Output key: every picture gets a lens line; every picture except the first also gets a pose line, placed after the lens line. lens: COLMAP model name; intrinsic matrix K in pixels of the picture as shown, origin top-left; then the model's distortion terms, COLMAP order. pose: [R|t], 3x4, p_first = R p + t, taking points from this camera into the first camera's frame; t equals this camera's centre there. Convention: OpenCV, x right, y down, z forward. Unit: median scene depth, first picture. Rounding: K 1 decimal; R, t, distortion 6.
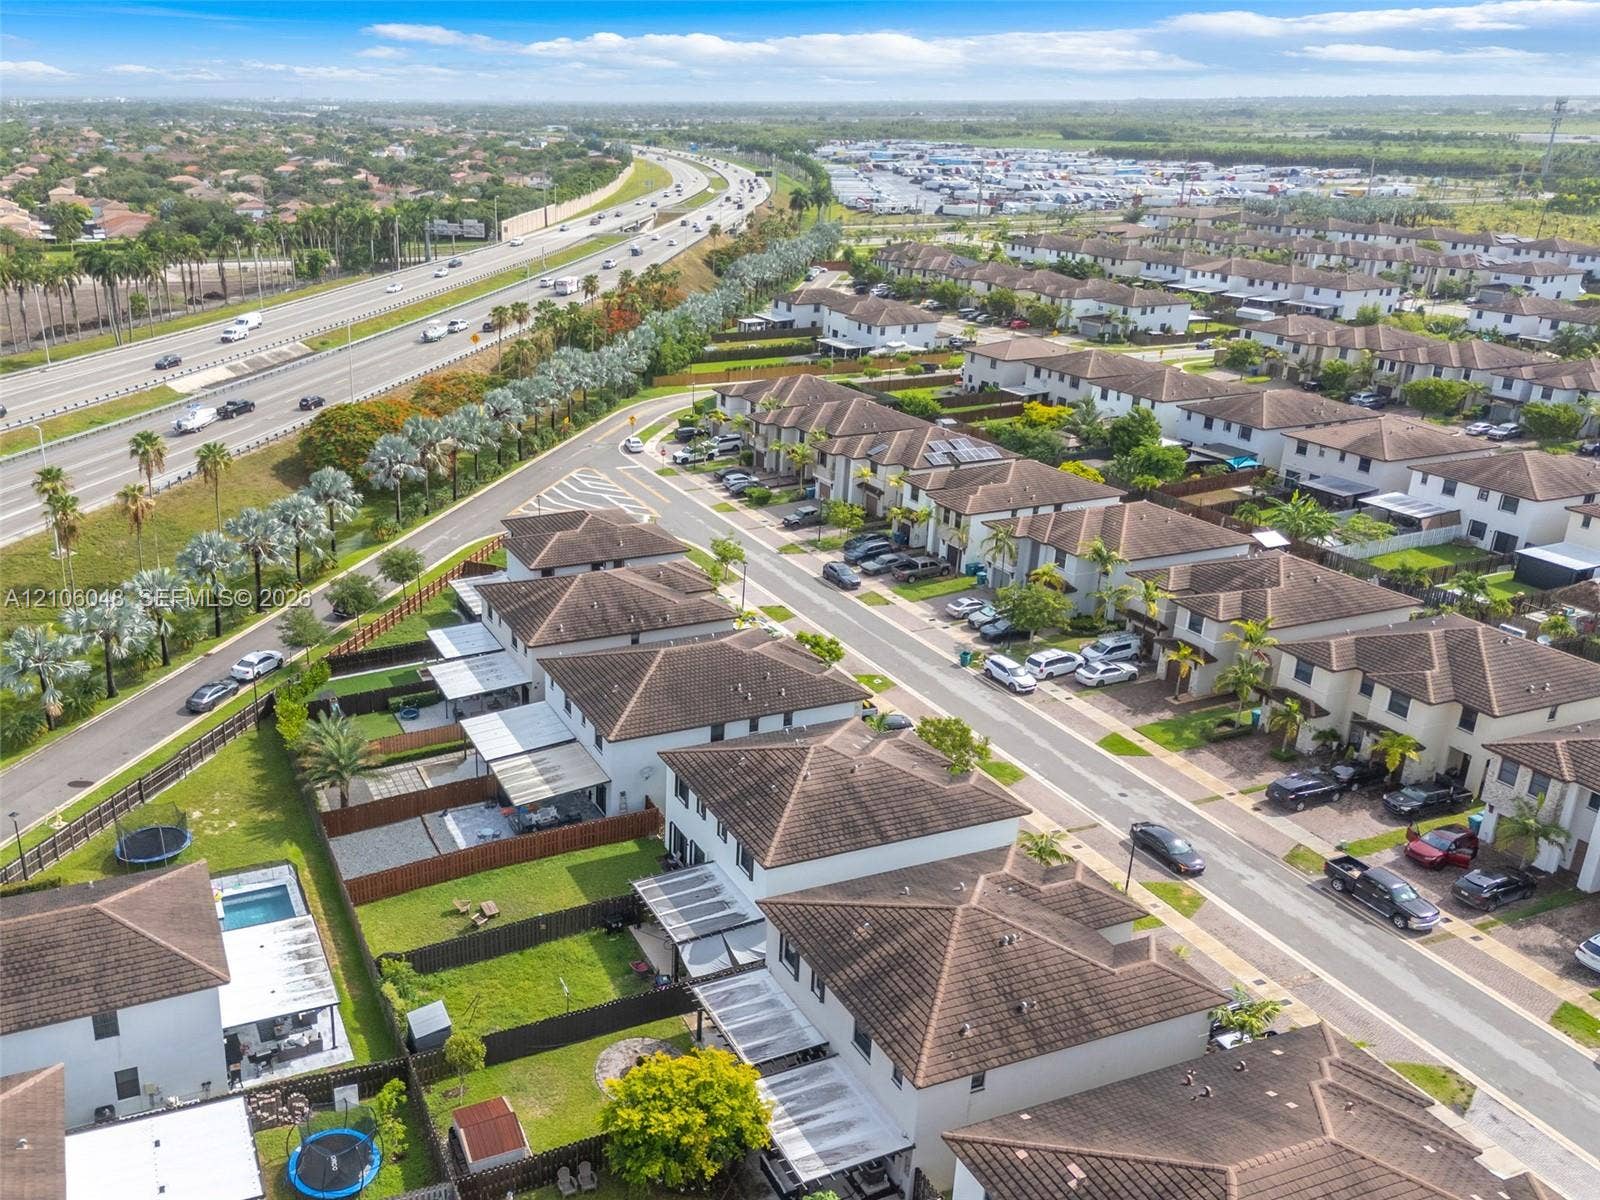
lens RADIAL K [[1247.5, 0, 777.3], [0, 1247.5, 599.7], [0, 0, 1]] dist [0.053092, -0.001320]
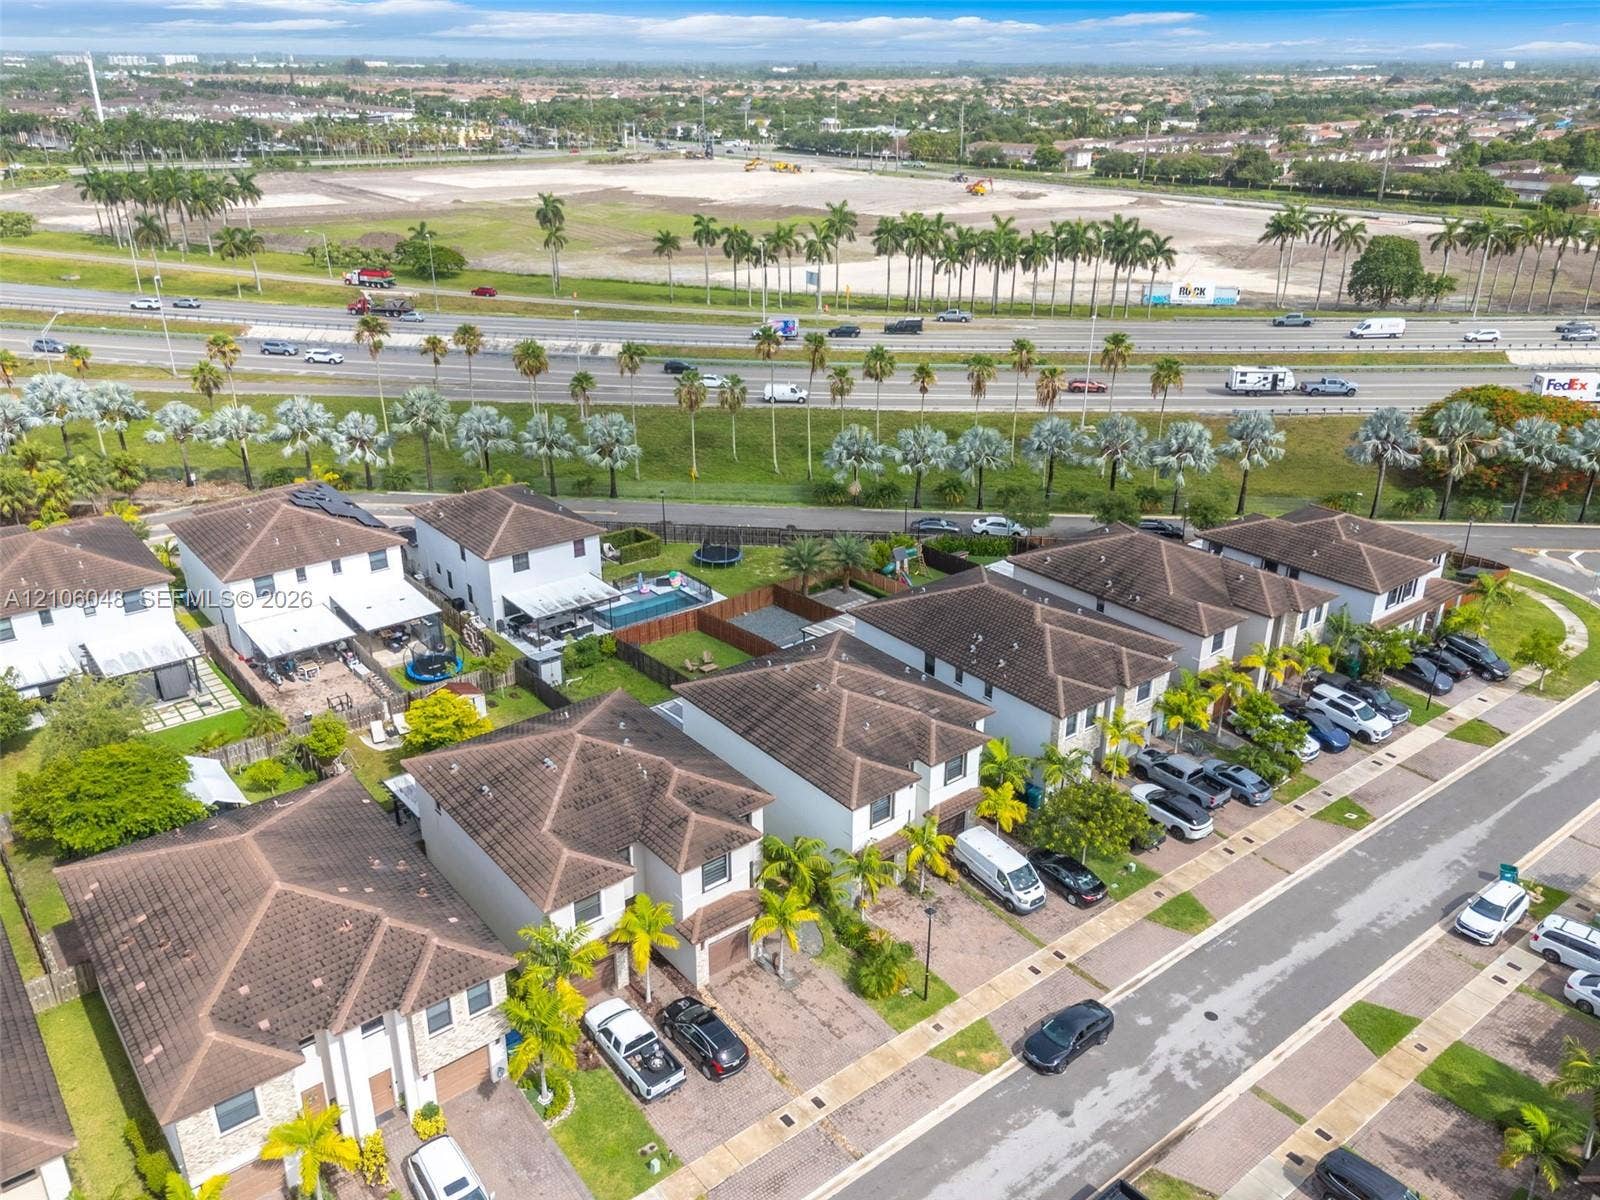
lens RADIAL K [[1247.5, 0, 777.3], [0, 1247.5, 599.7], [0, 0, 1]] dist [0.053092, -0.001320]
pose [[0.263443, 0.373493, -0.889438, 0.689321], [-0.346414, 0.897137, 0.274122, -0.158954], [0.900331, 0.235898, 0.365728, 0.391249]]
